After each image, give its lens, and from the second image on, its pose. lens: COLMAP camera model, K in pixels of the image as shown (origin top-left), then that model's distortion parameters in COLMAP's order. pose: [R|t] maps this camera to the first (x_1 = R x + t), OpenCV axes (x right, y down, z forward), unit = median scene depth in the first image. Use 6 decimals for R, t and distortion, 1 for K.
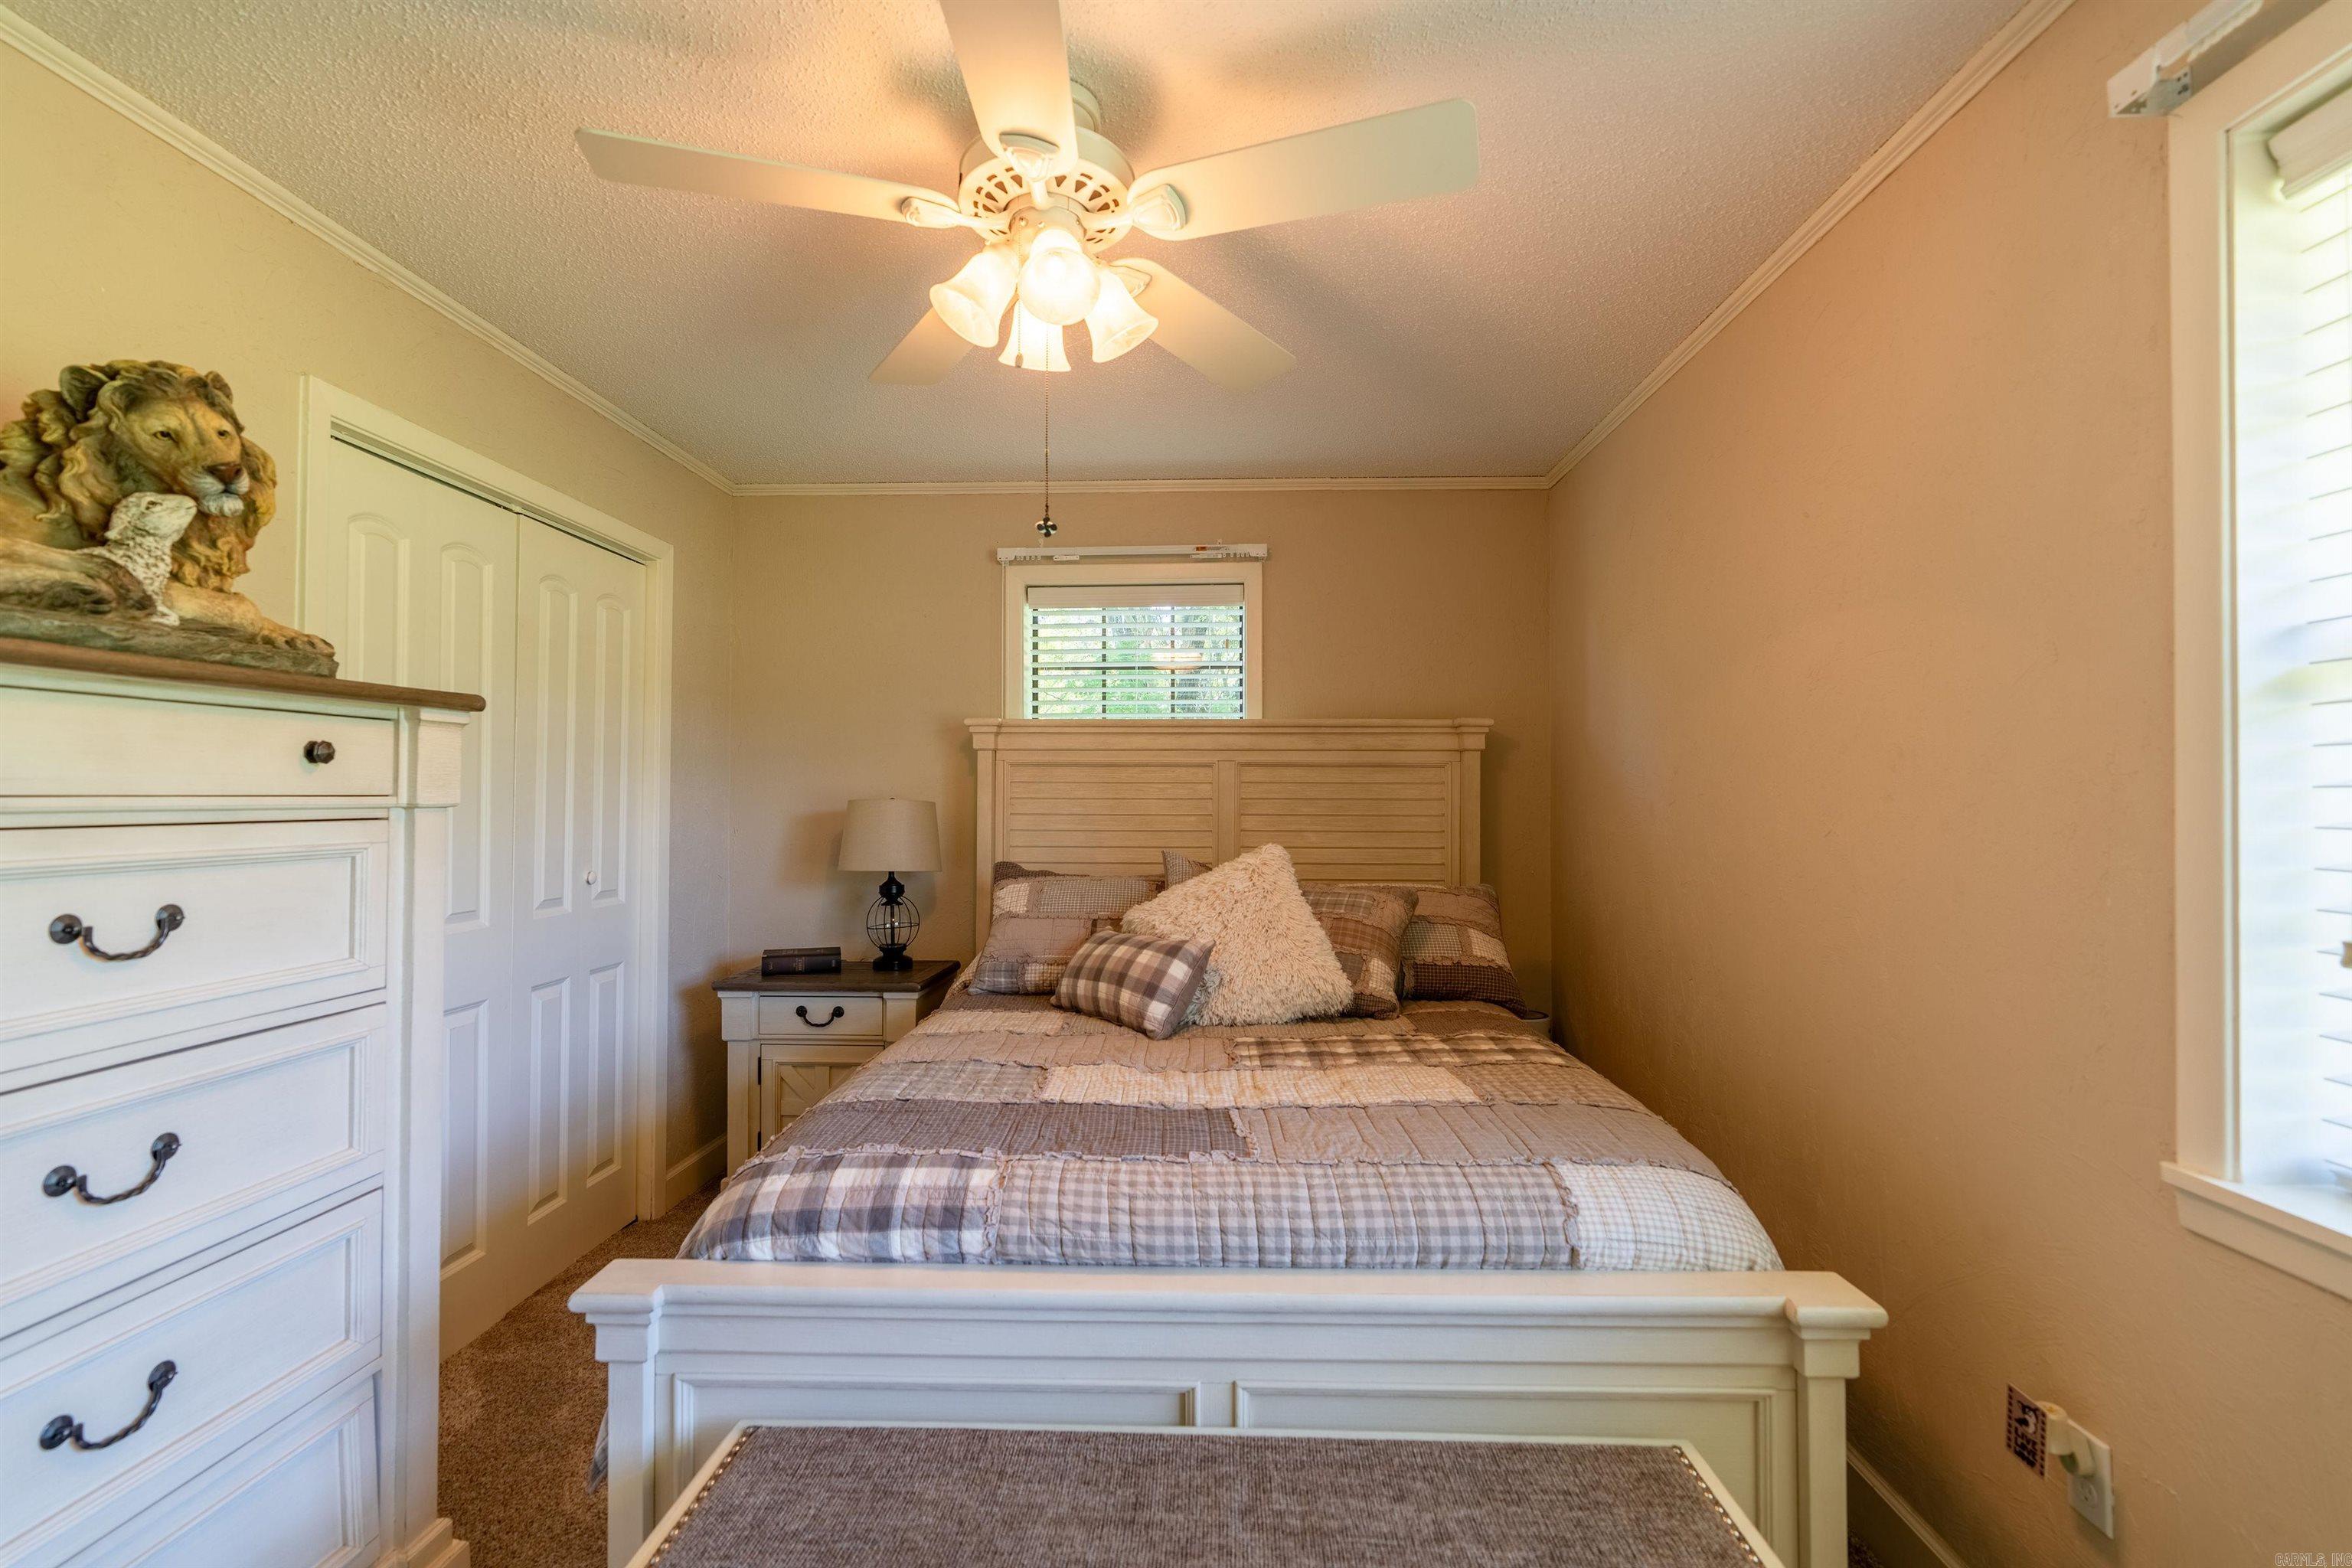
lens RADIAL K [[1058.4, 0, 1176.7], [0, 1058.4, 779.7], [0, 0, 1]] dist [-0.001310, 0.000034]
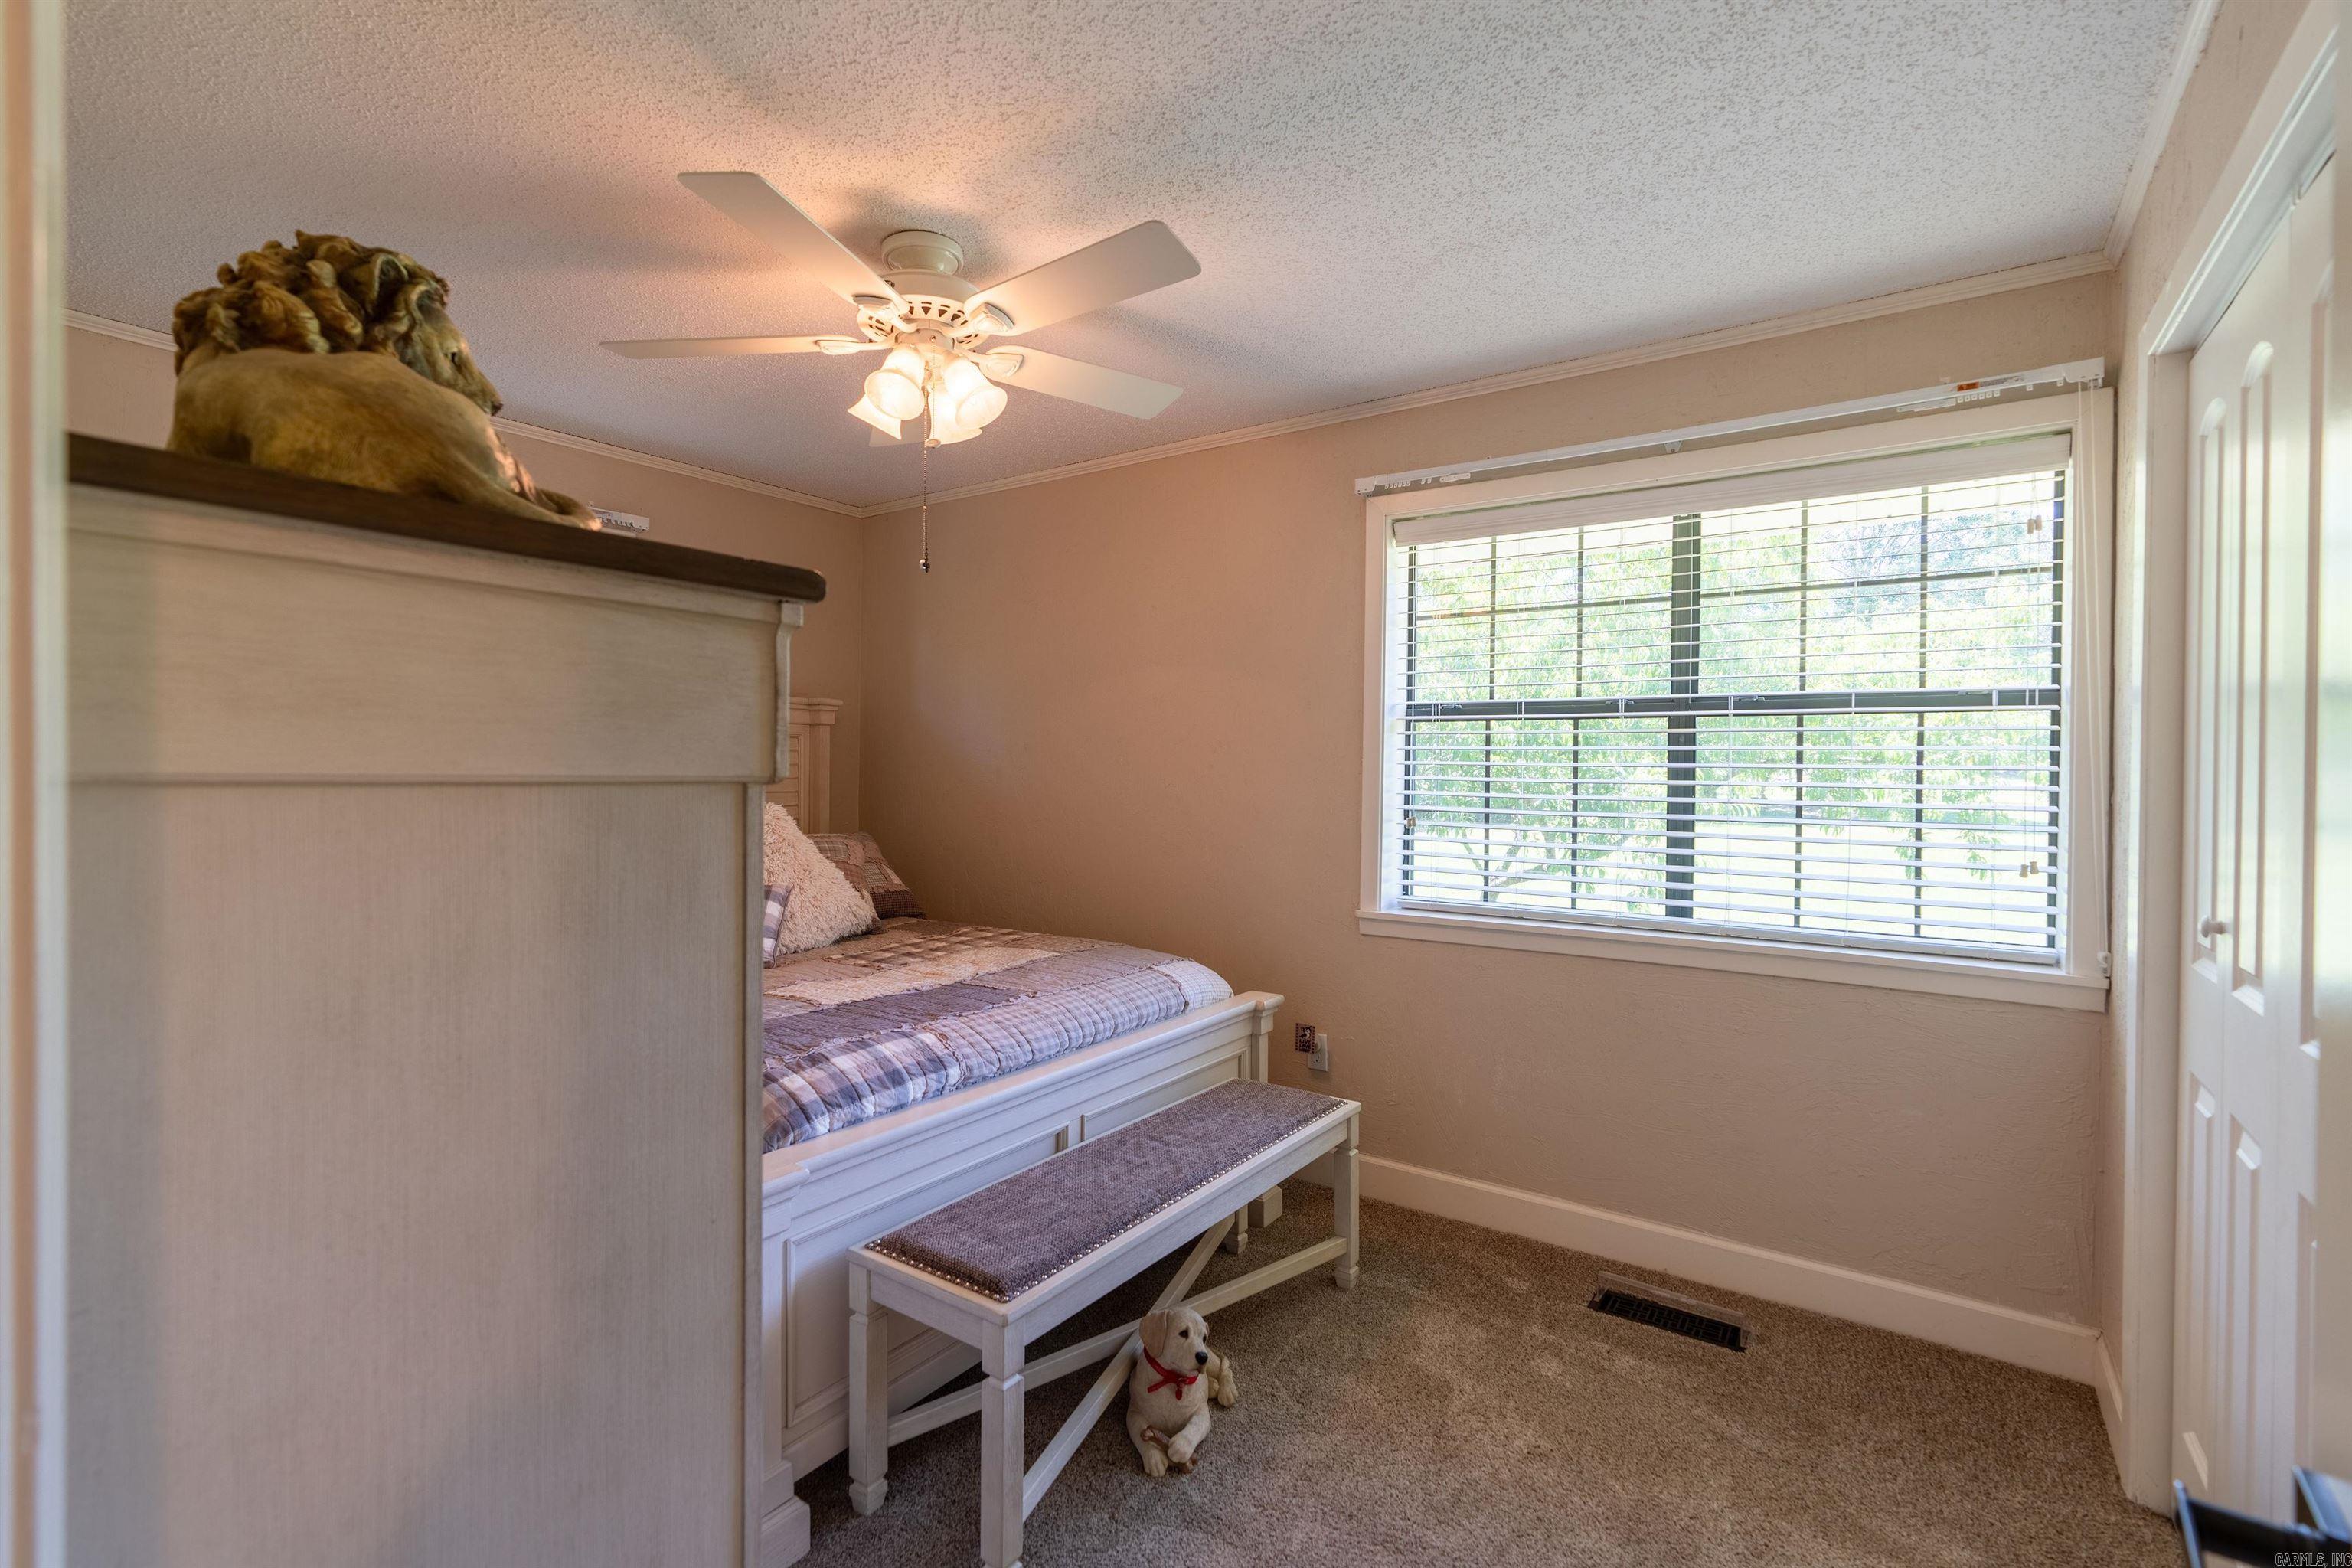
lens RADIAL K [[1060.4, 0, 1172.7], [0, 1060.4, 782.1], [0, 0, 1]] dist [-0.012818, 0.005564]
pose [[0.544234, -0.007753, 0.838898, -1.217770], [-0.020157, 0.999548, 0.022314, 0.006298], [-0.838691, -0.029054, 0.543832, -0.006793]]
